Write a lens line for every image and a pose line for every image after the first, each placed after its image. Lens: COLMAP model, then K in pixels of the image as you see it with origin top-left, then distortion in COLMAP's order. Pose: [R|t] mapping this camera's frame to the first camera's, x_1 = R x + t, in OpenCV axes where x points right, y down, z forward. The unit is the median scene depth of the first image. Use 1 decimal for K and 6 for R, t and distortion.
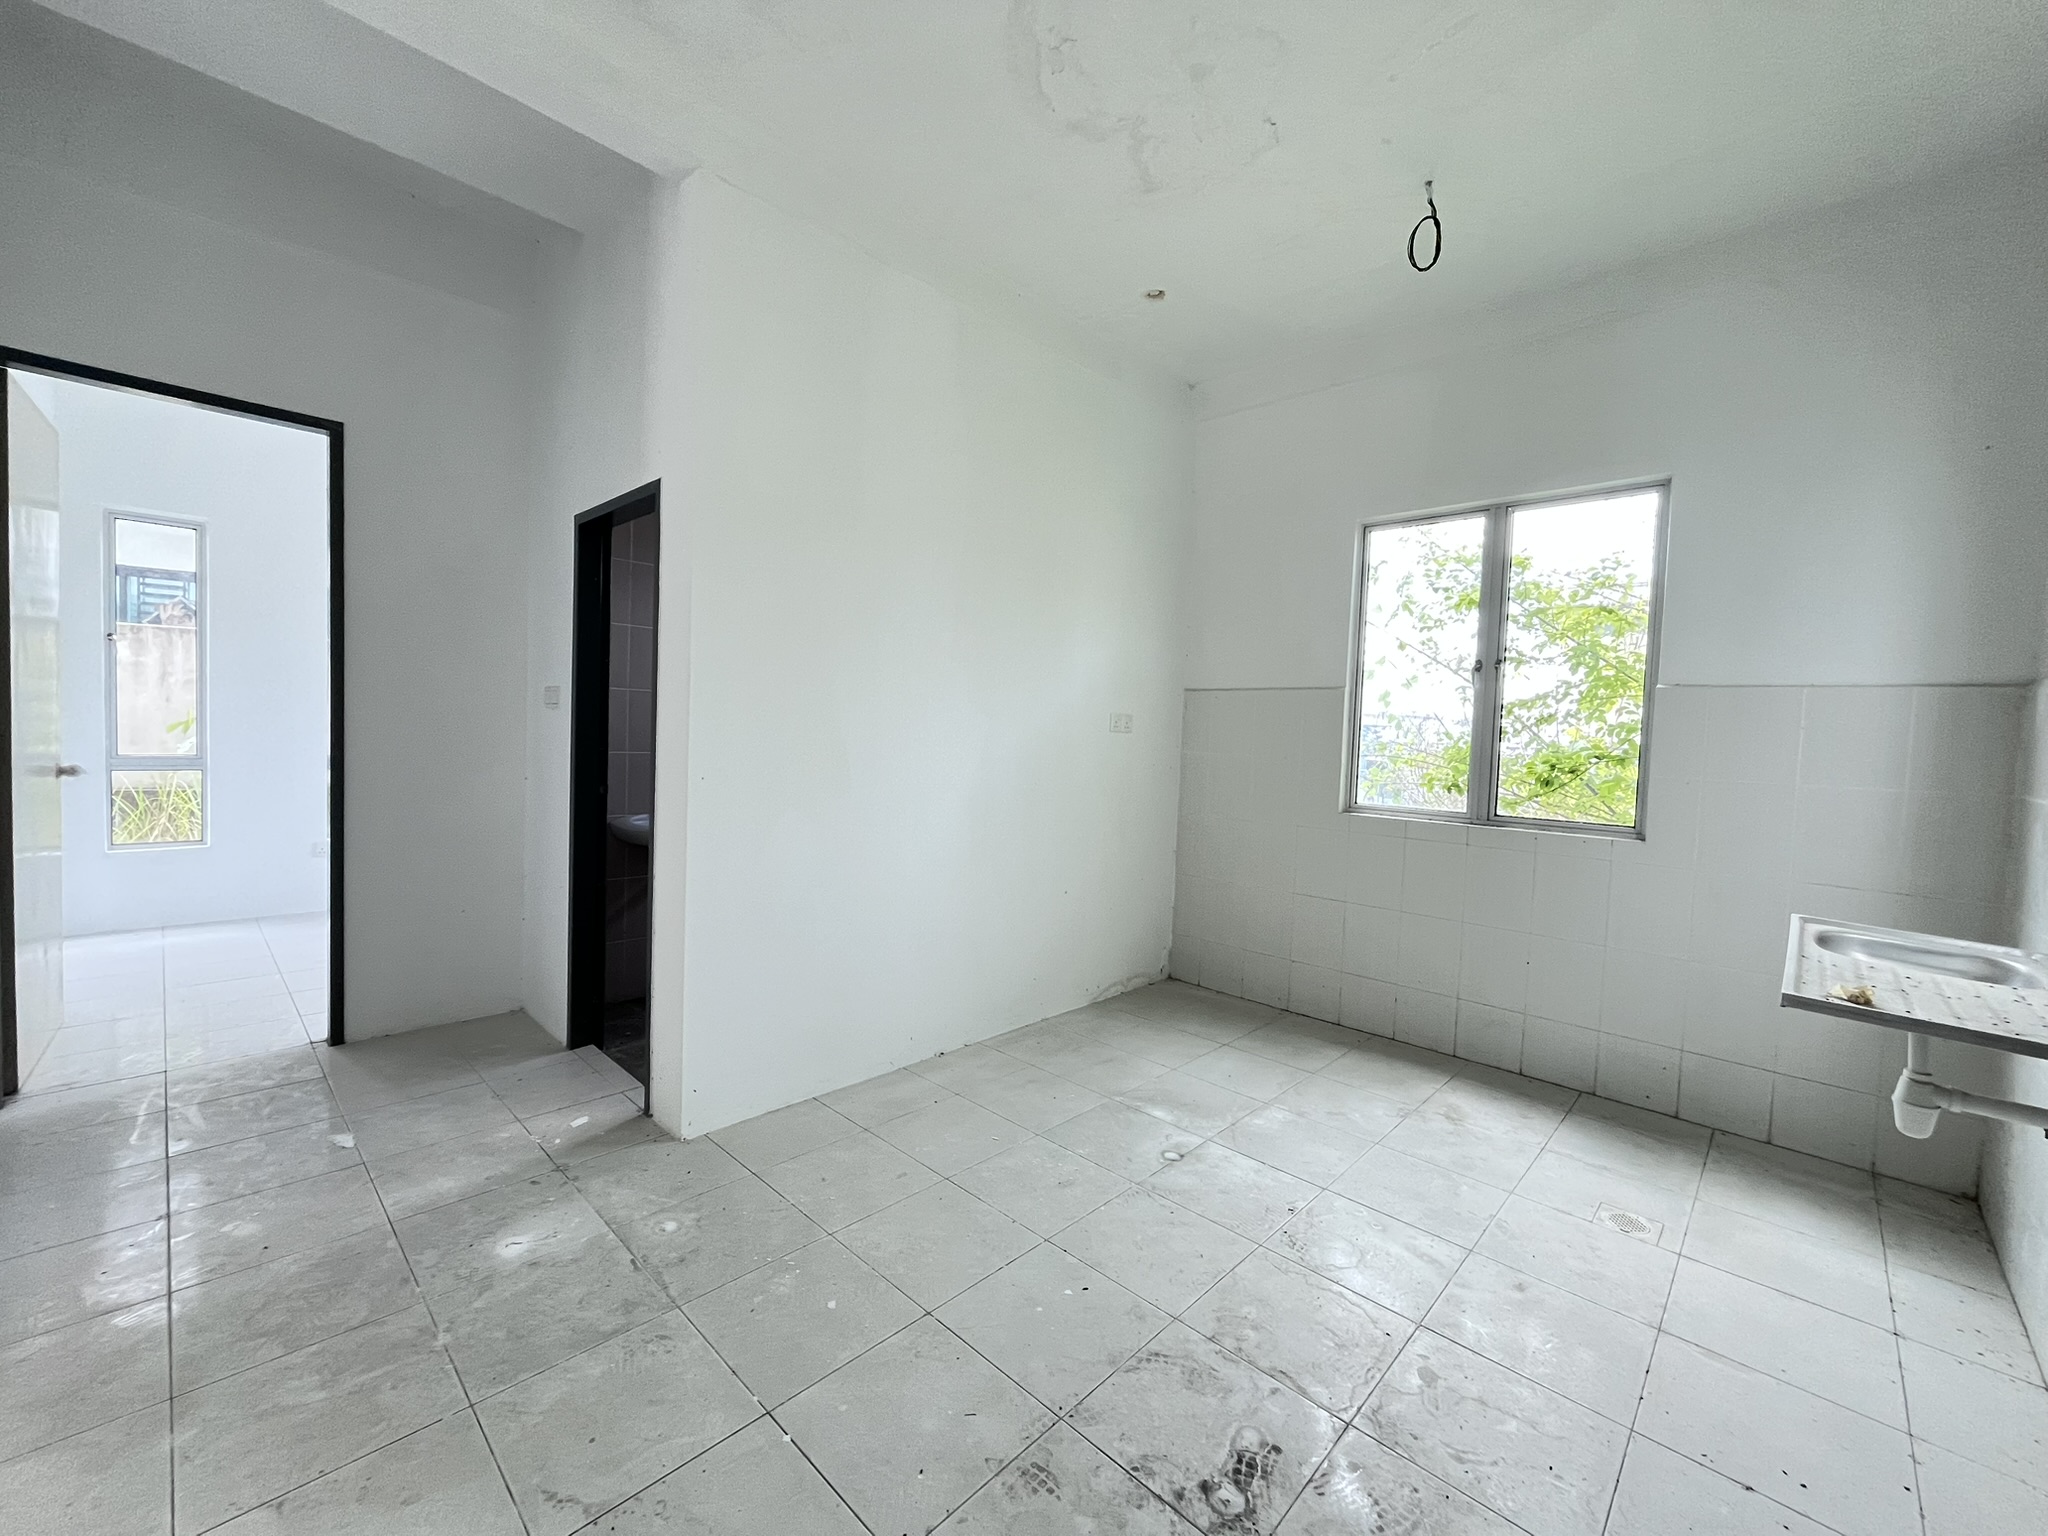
lens RADIAL K [[832.4, 0, 1025.0], [0, 832.4, 774.0], [0, 0, 1]] dist [0.003737, 0.000506]
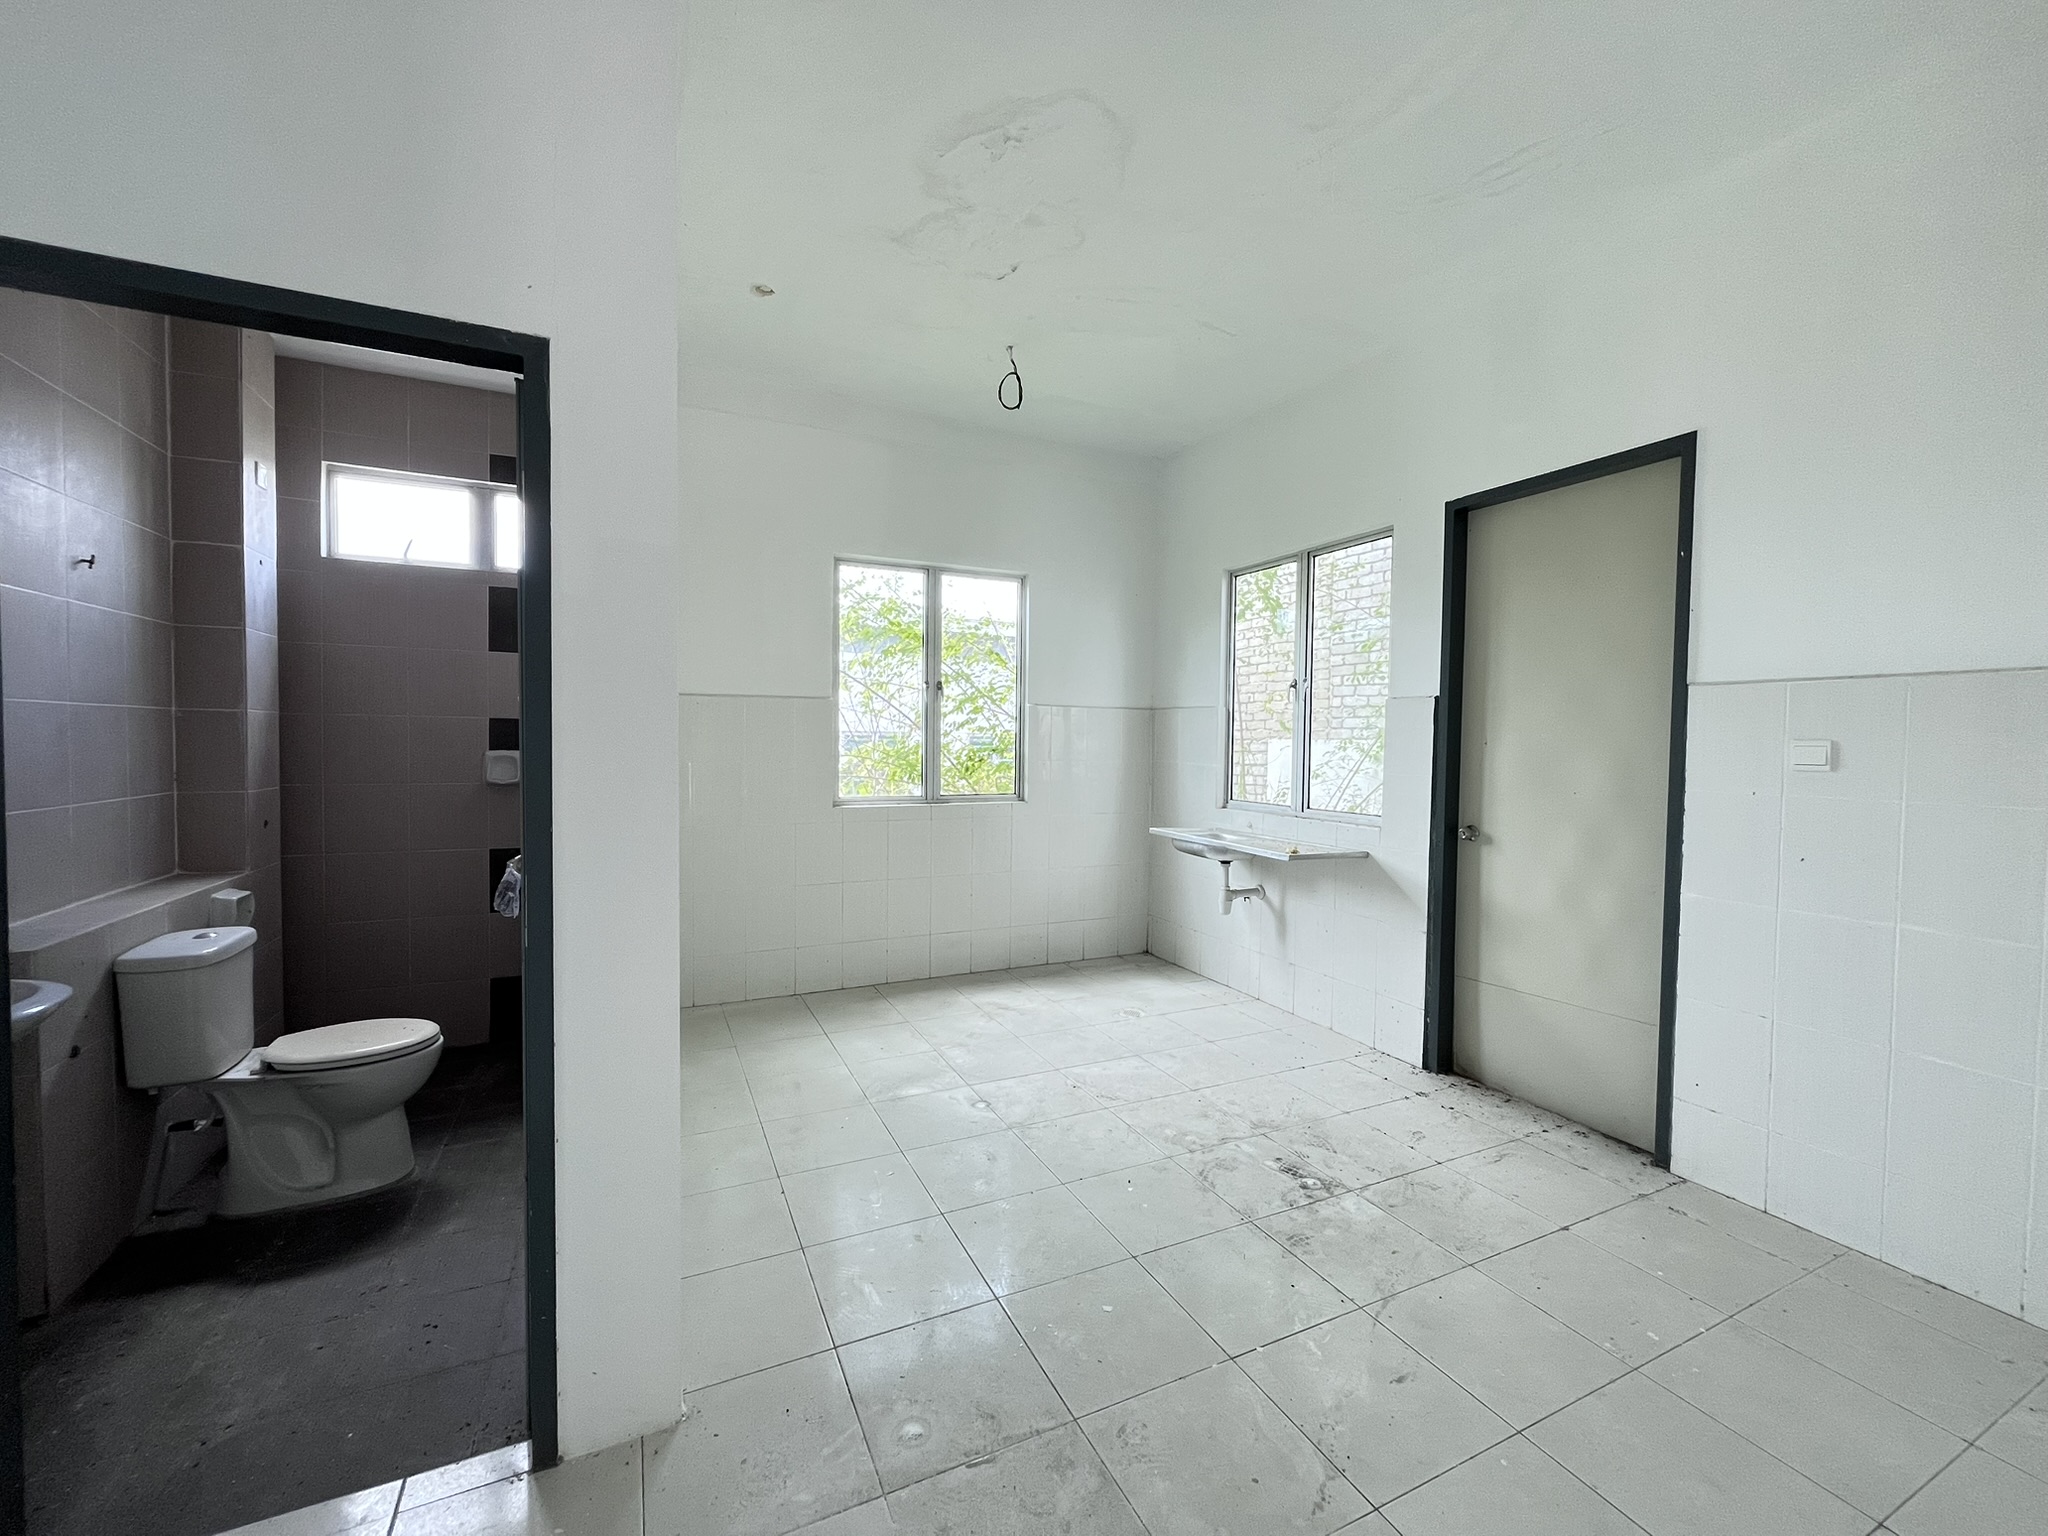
lens RADIAL K [[832.4, 0, 1021.4], [0, 832.4, 770.5], [0, 0, 1]] dist [0.003737, 0.000506]
pose [[0.350690, -0.068577, 0.933978, -0.766605], [0.048687, 0.997302, 0.054945, -0.069119], [-0.935225, 0.026204, 0.353082, 0.449013]]
